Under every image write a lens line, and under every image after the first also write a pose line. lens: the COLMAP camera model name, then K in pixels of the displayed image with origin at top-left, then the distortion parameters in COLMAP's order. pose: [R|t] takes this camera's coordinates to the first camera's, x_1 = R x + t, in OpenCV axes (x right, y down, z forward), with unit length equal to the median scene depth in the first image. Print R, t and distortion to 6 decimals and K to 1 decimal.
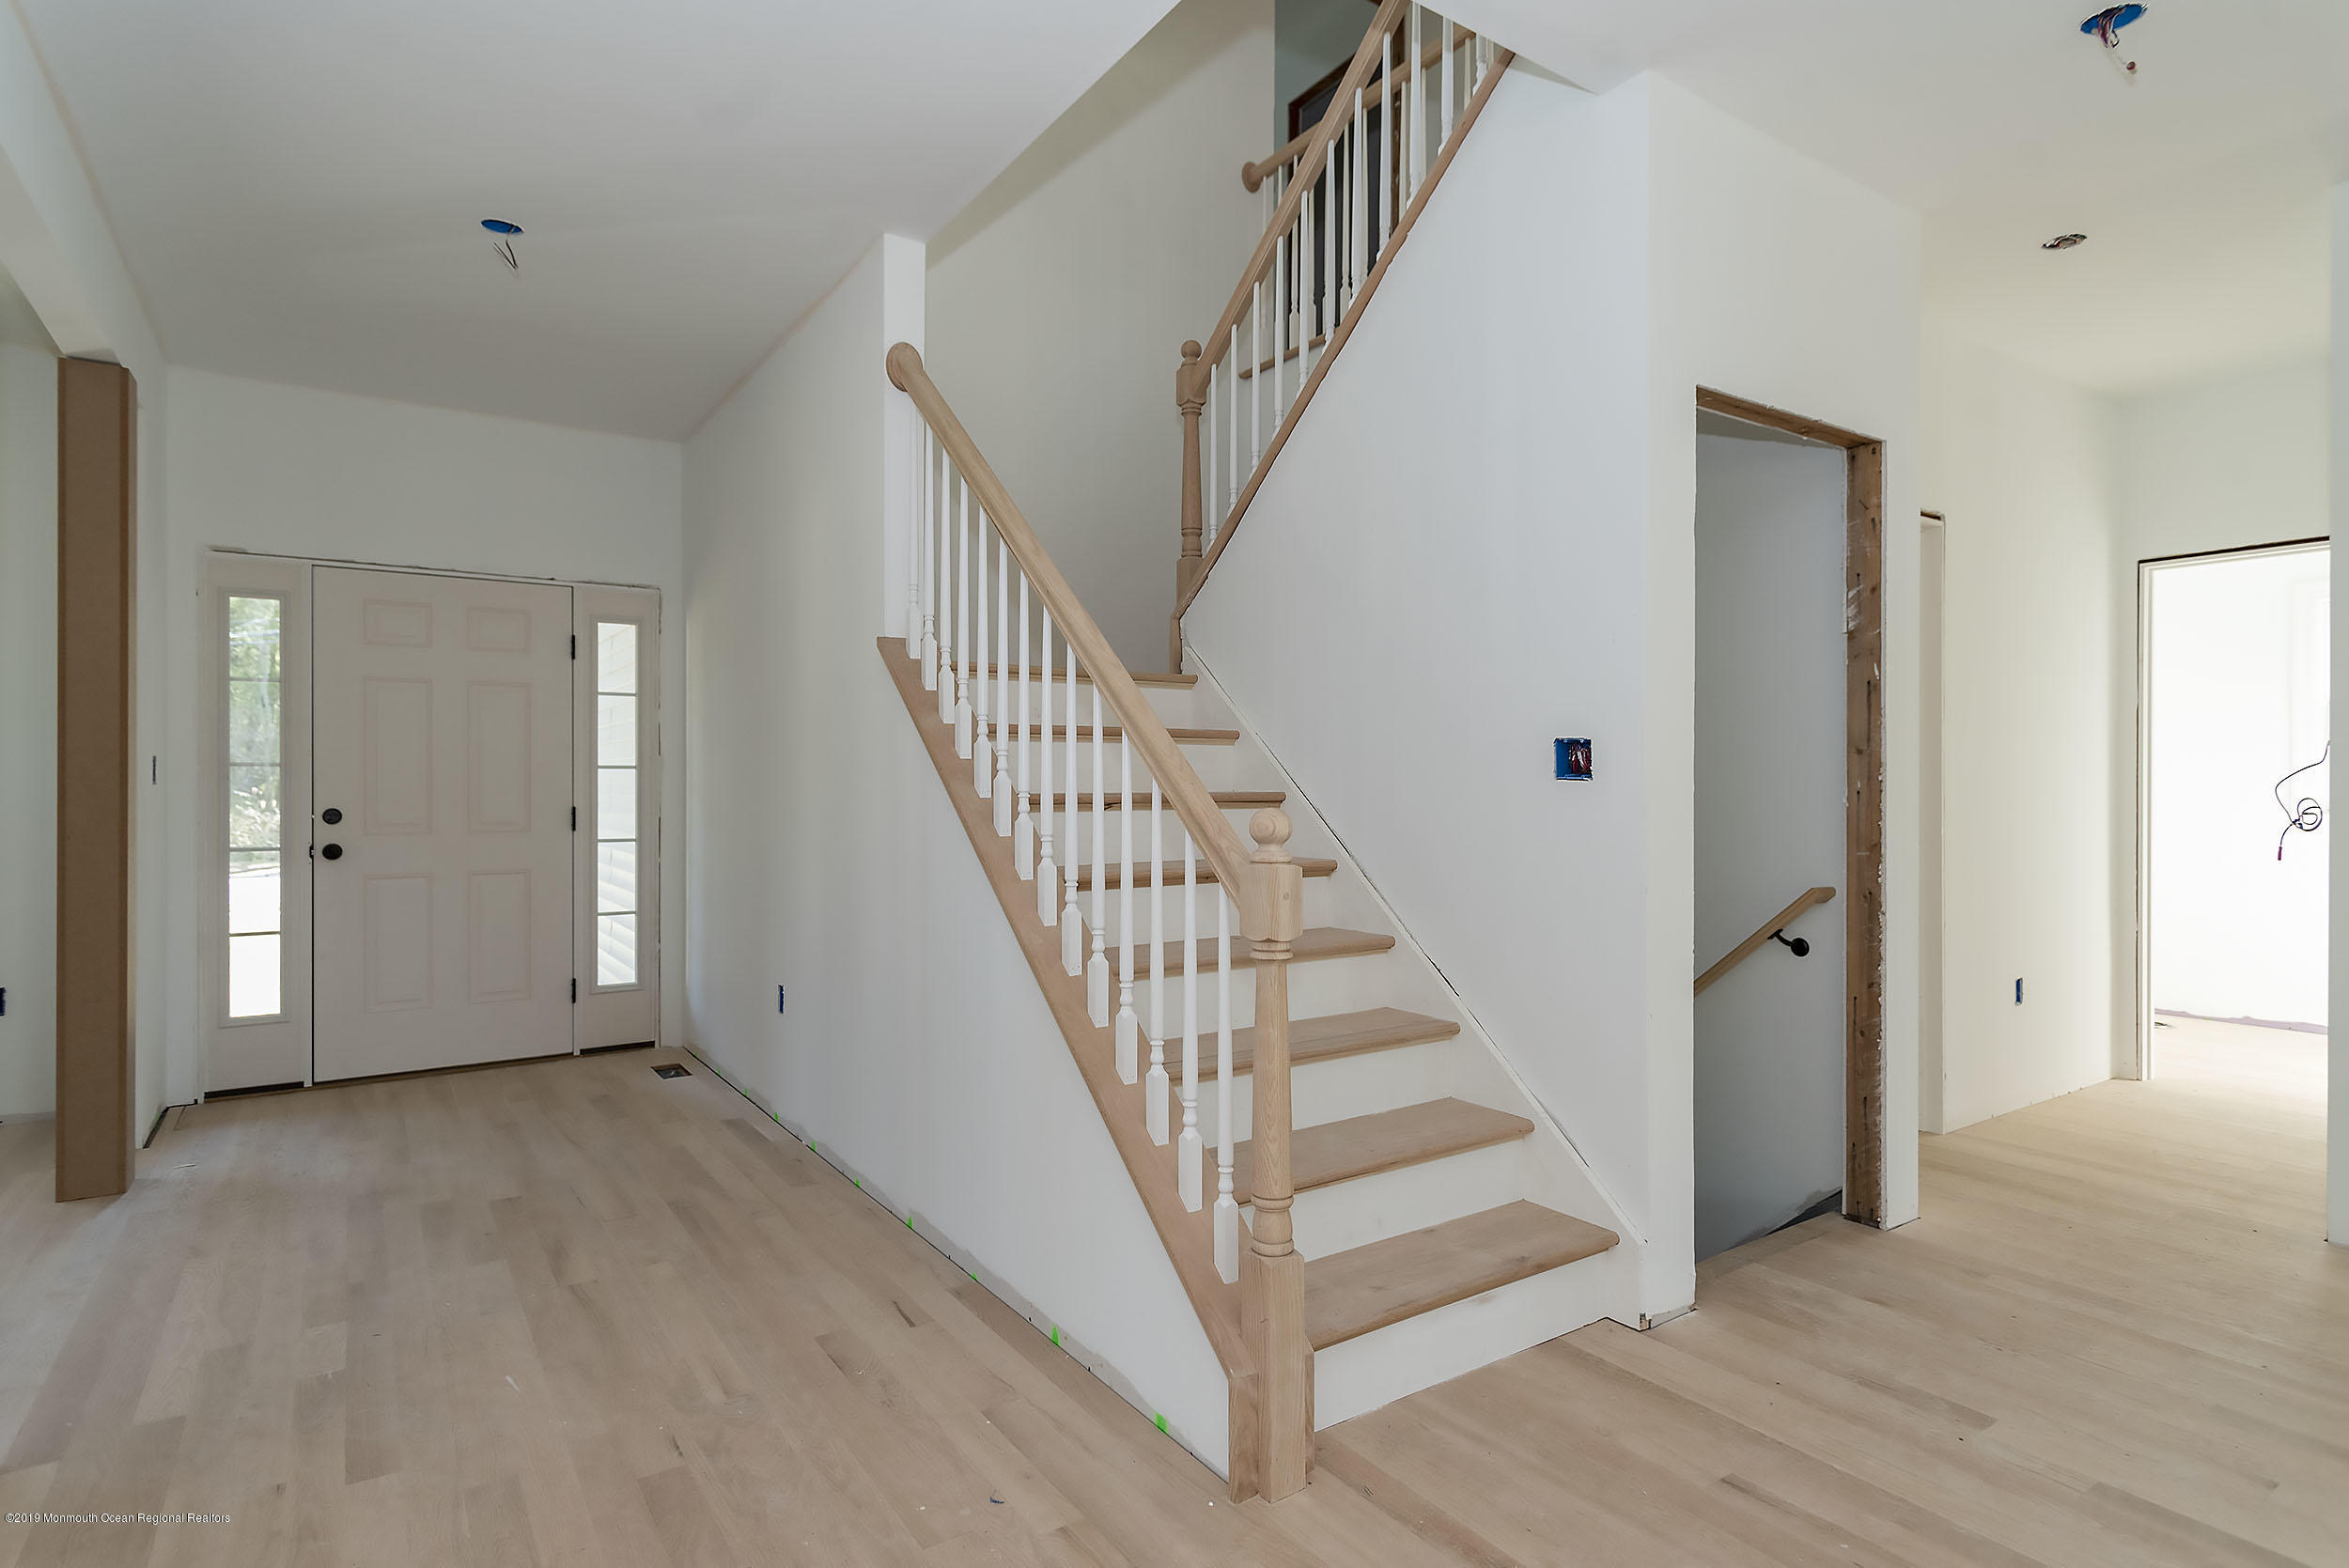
lens RADIAL K [[1206.7, 0, 1165.4], [0, 1206.7, 773.0], [0, 0, 1]] dist [-0.001827, 0.000085]
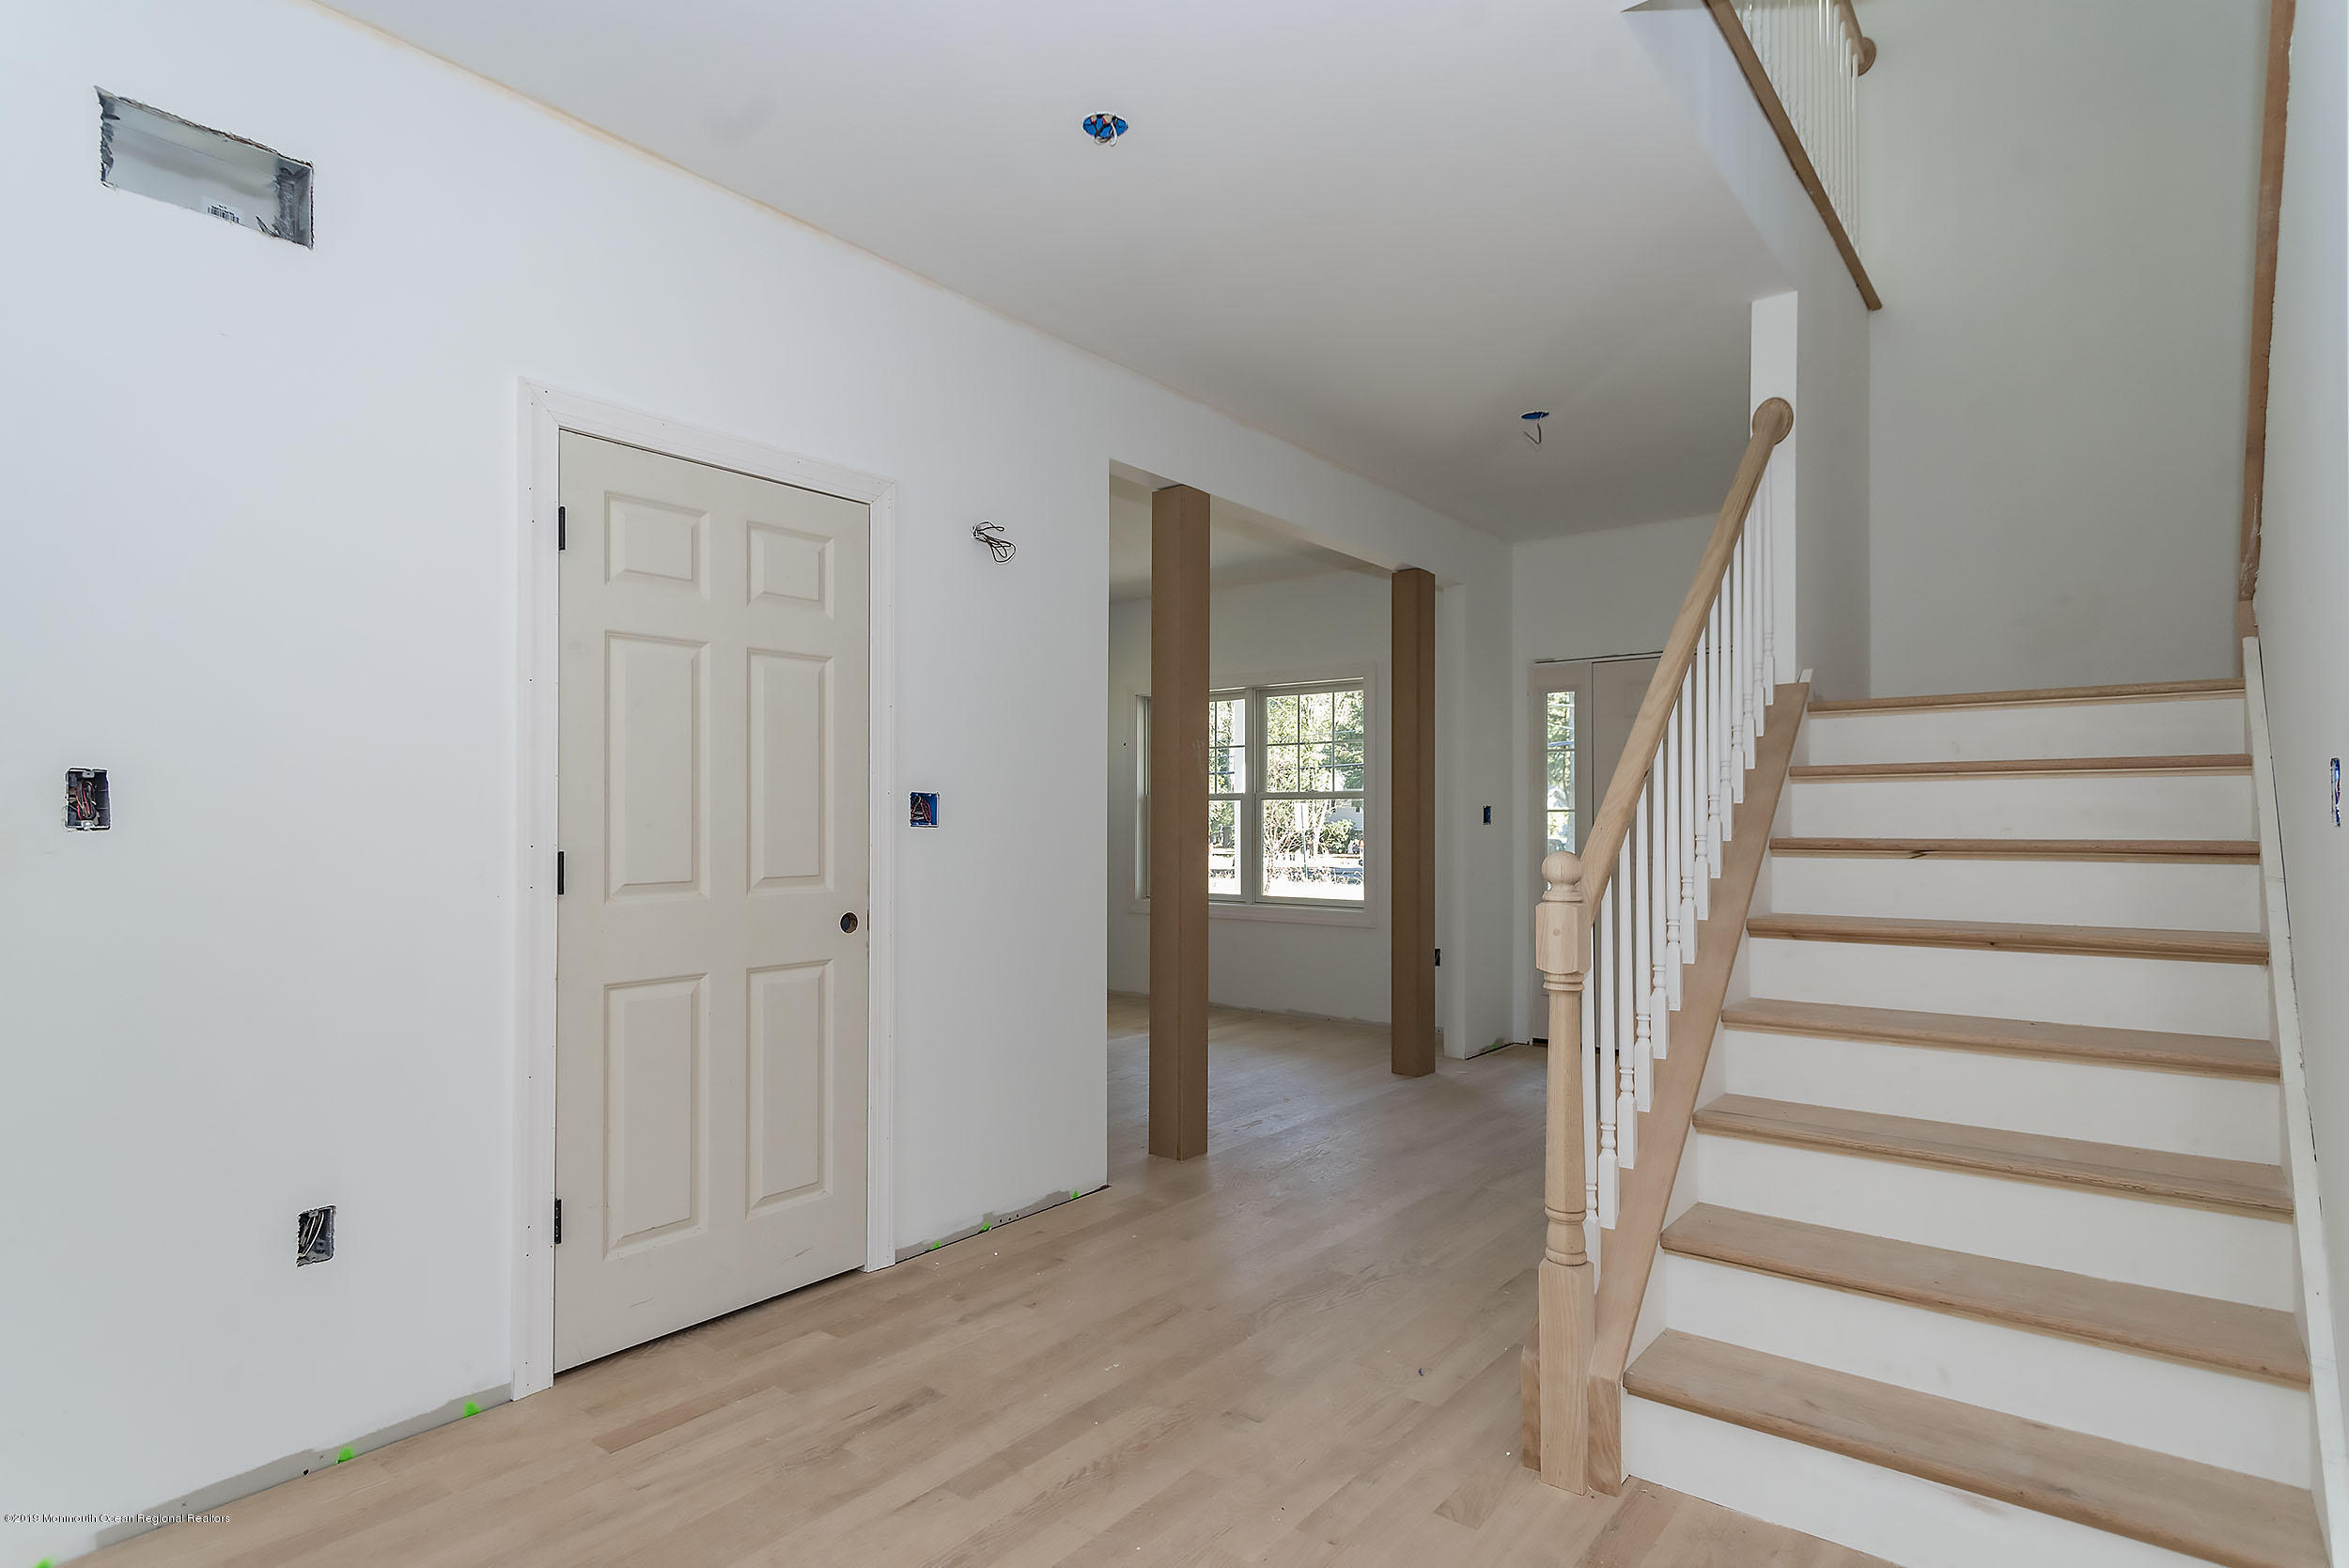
lens RADIAL K [[1206.7, 0, 1174.8], [0, 1206.7, 795.3], [0, 0, 1]] dist [-0.001827, 0.000085]
pose [[0.304094, -0.018932, -0.952454, 0.437195], [0.003554, 0.999818, -0.018739, -0.000779], [0.952635, 0.002314, 0.304106, 0.144707]]
